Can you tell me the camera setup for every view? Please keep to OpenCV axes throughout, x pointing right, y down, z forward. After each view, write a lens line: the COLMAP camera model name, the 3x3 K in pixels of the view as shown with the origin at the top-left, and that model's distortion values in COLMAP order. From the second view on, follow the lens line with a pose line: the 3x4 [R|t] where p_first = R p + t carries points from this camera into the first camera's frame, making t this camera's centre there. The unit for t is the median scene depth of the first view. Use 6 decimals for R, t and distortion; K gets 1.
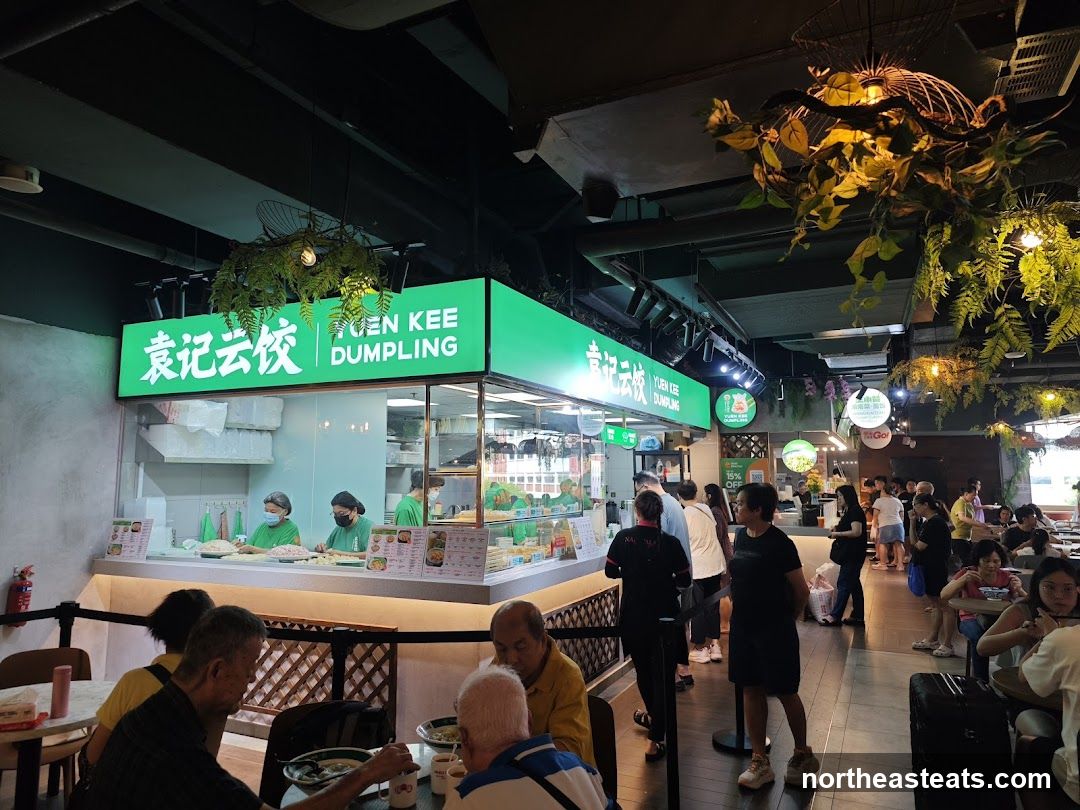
lens RADIAL K [[725.2, 0, 540.0], [0, 725.2, 405.0], [0, 0, 1]] dist [0.002058, 0.000175]
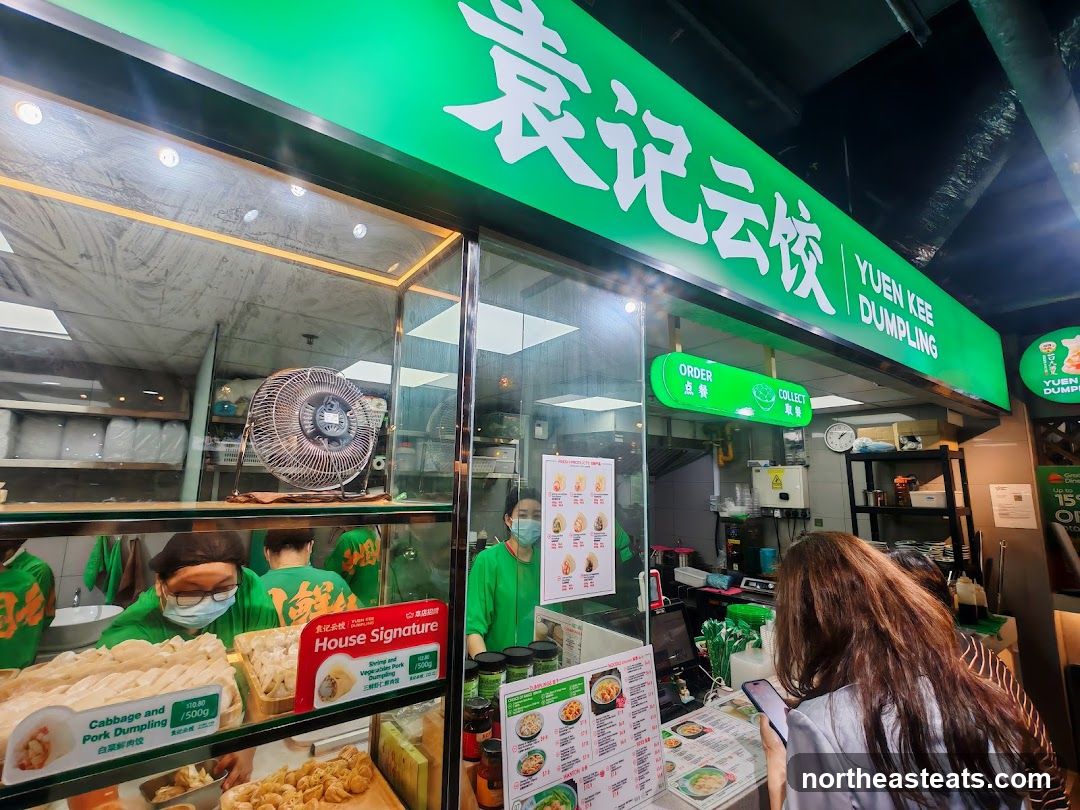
lens RADIAL K [[527.2, 0, 540.0], [0, 527.2, 405.0], [0, 0, 1]] dist [0.004884, 0.000251]
pose [[0.901270, -0.052877, -0.430020, 0.092292], [0.030628, 0.997817, -0.058503, 0.042287], [0.432174, 0.039557, 0.900922, 0.507686]]
